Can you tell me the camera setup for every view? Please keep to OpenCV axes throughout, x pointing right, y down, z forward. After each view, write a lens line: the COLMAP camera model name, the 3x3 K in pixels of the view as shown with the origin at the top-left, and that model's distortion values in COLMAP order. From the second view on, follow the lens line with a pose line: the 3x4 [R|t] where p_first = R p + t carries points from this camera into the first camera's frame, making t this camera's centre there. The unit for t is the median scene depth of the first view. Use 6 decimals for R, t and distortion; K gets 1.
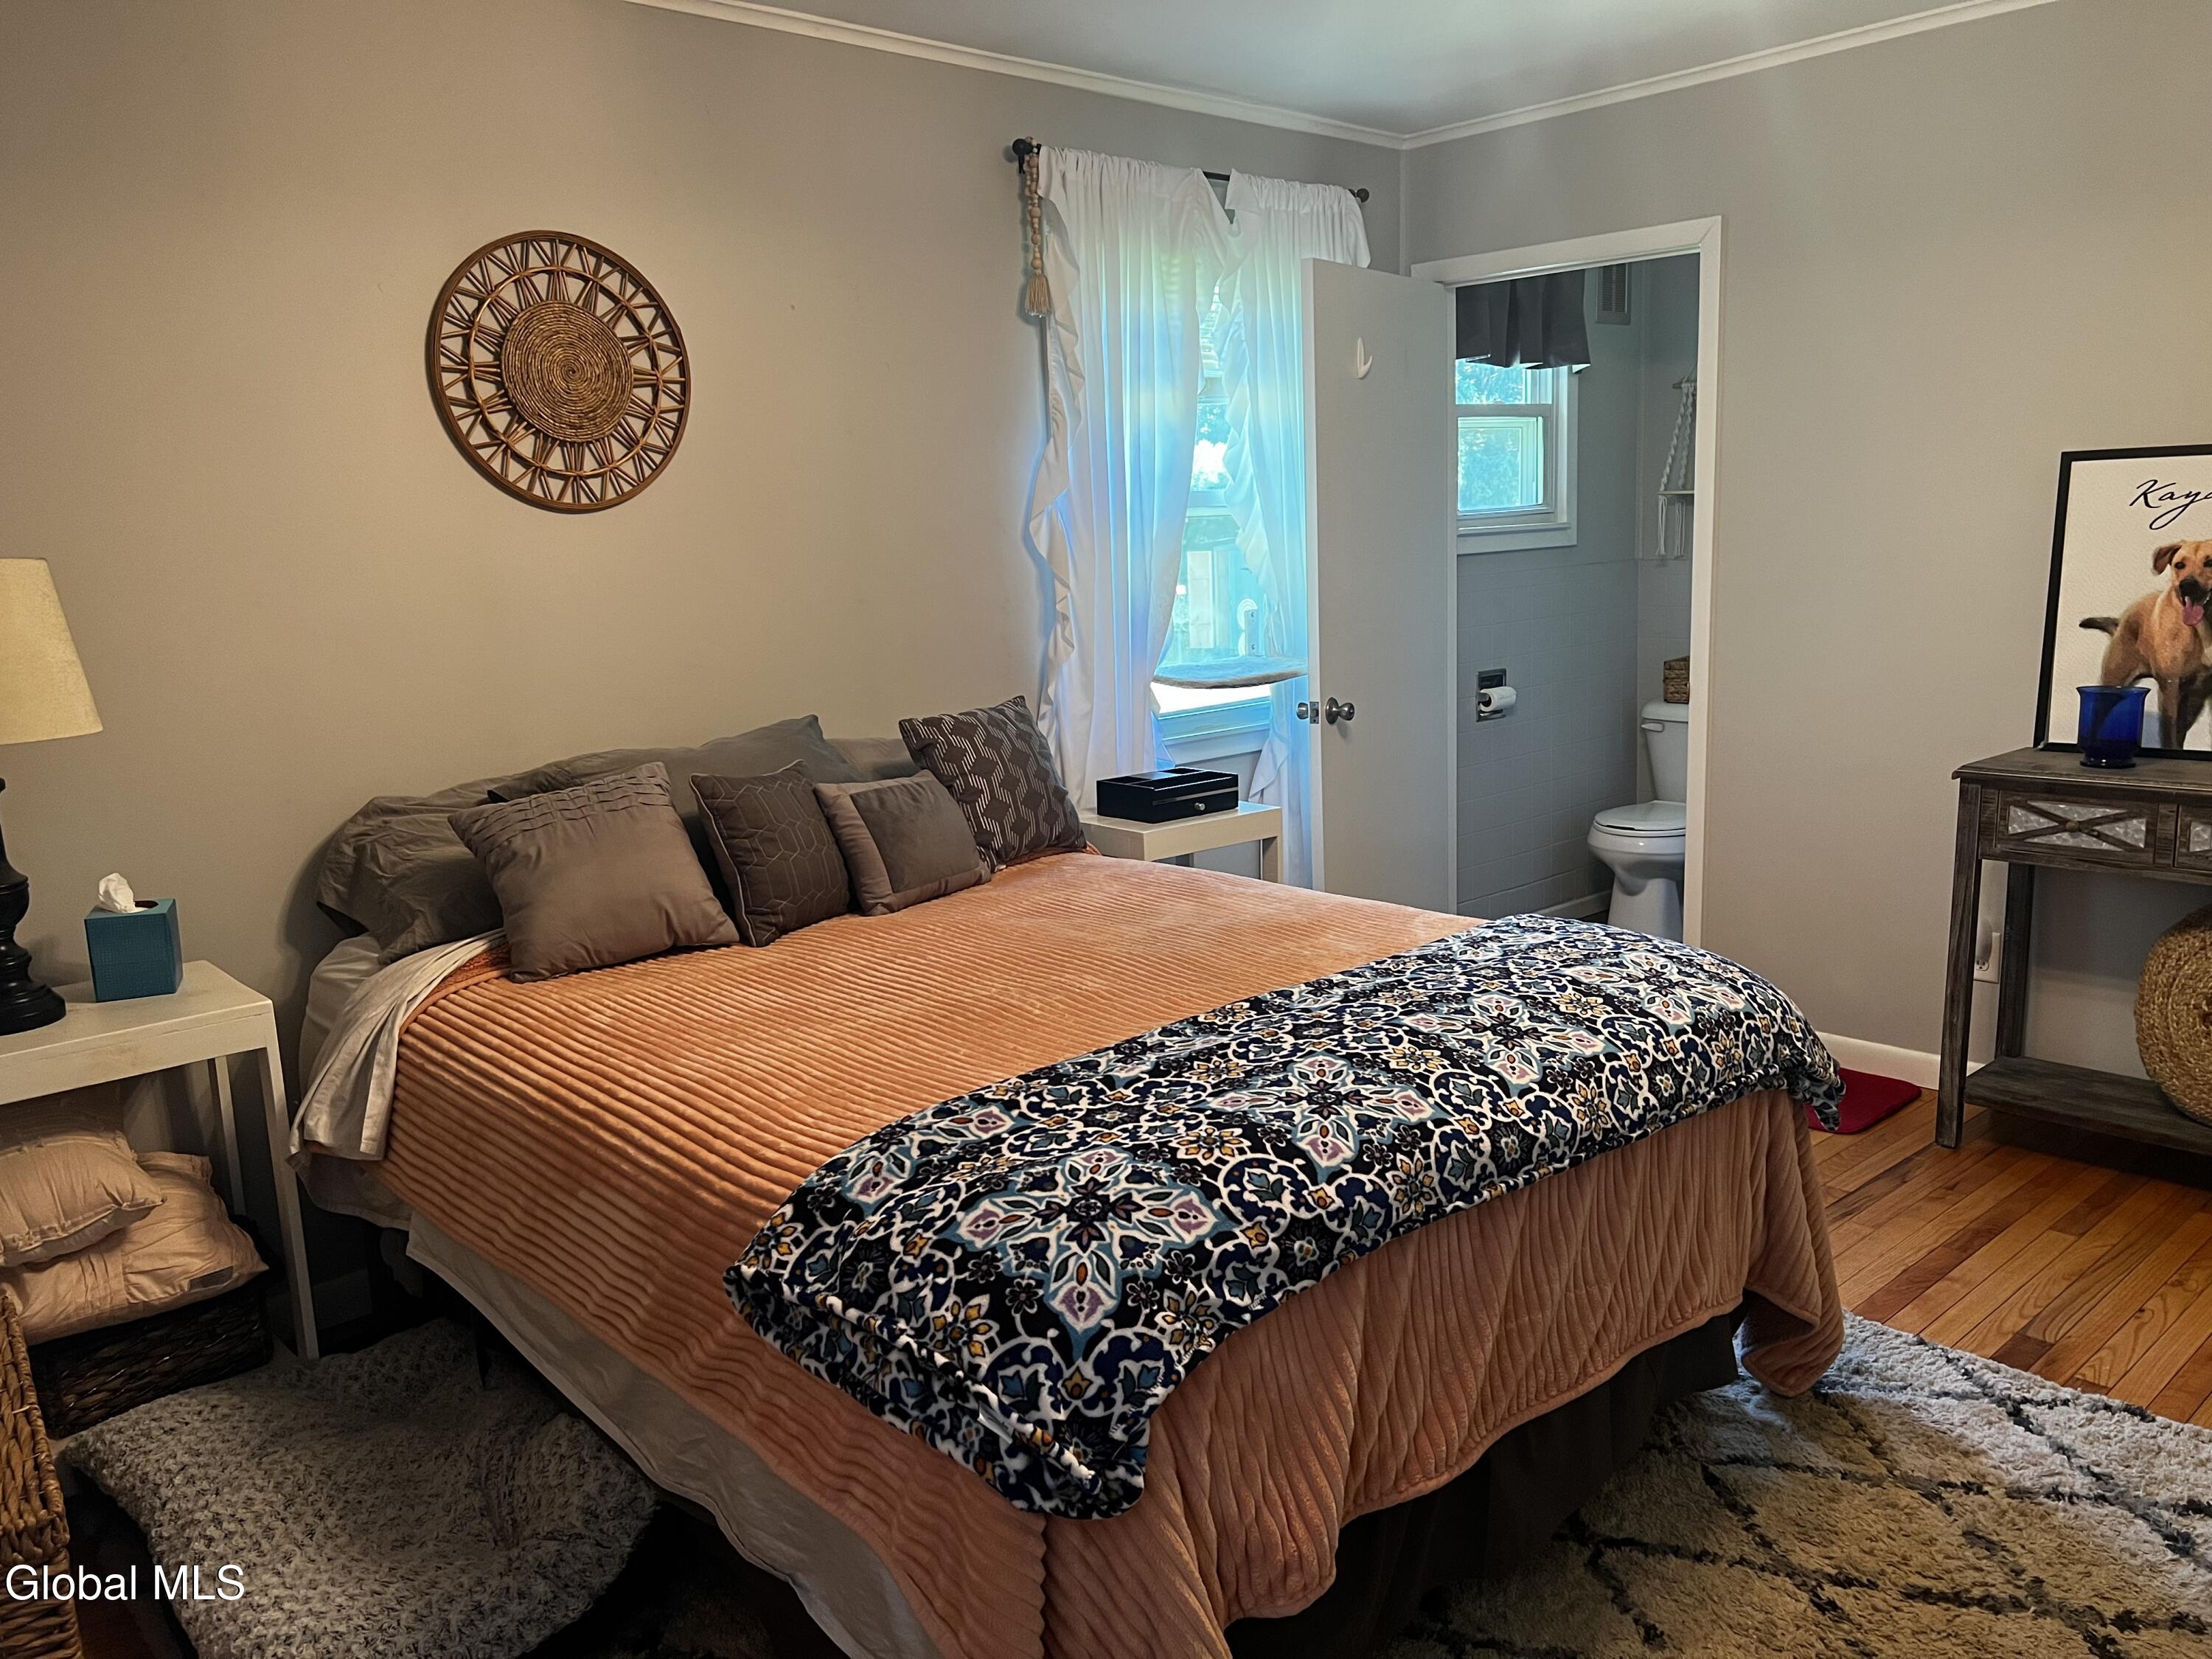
lens RADIAL K [[1656.5, 0, 1118.7], [0, 1656.5, 822.8], [0, 0, 1]] dist [0.058194, -0.072247]
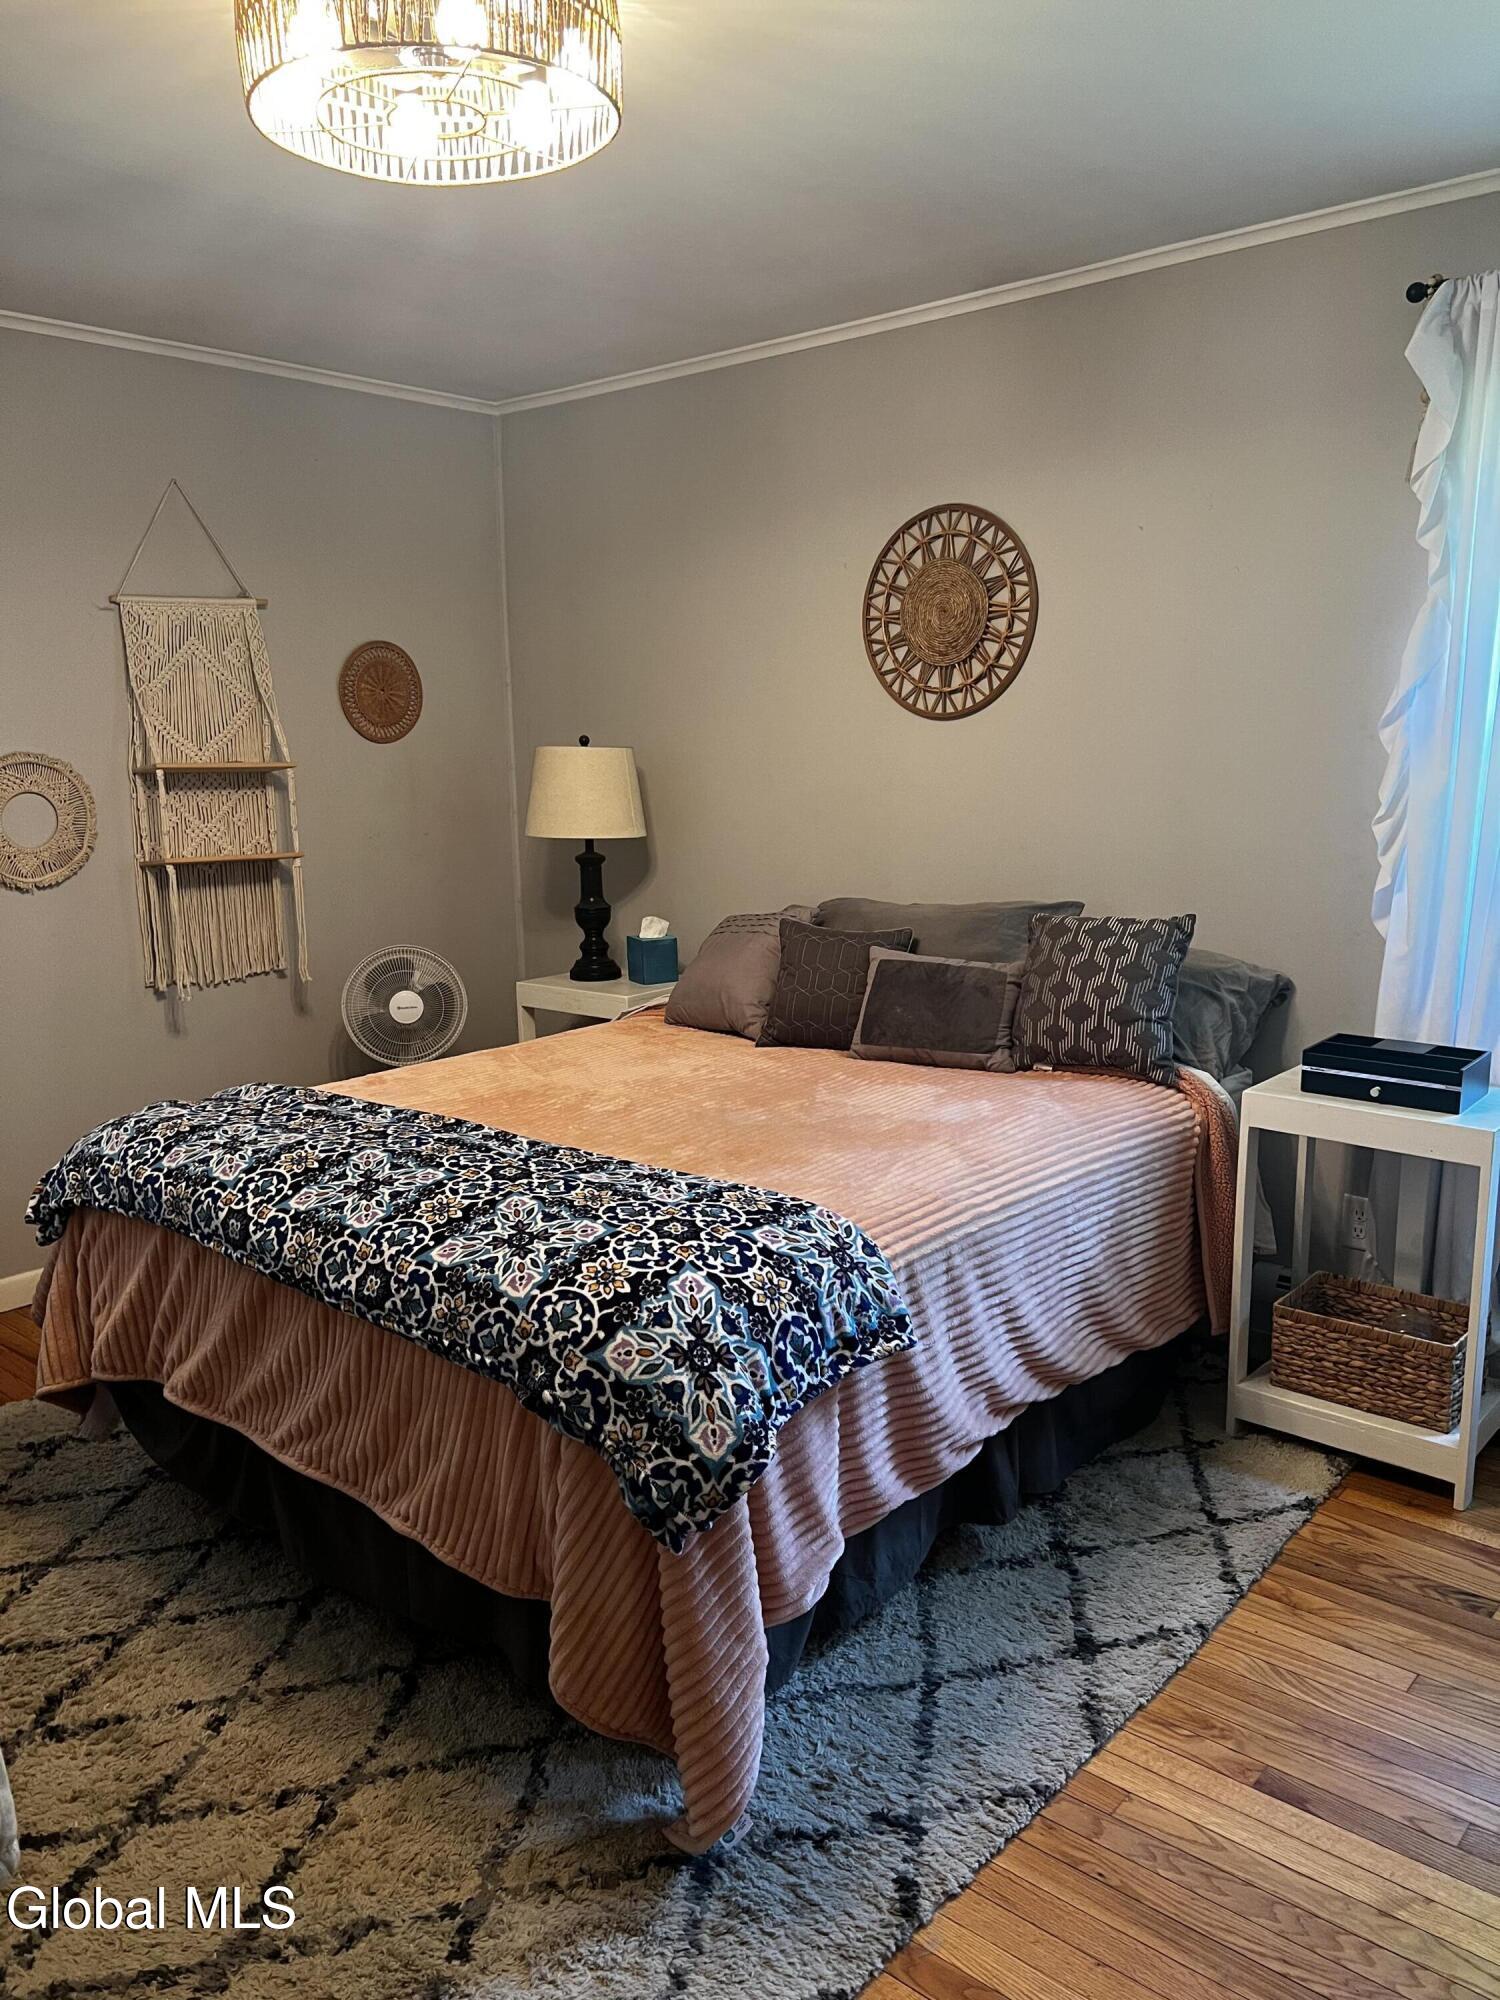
lens RADIAL K [[1497.8, 0, 761.4], [0, 1497.8, 1012.7], [0, 0, 1]] dist [0.058194, -0.072247]
pose [[0.123496, 0.210918, -0.969671, 1.248496], [-0.159392, 0.968680, 0.190402, -0.241821], [0.979461, 0.131044, 0.153247, 1.041719]]
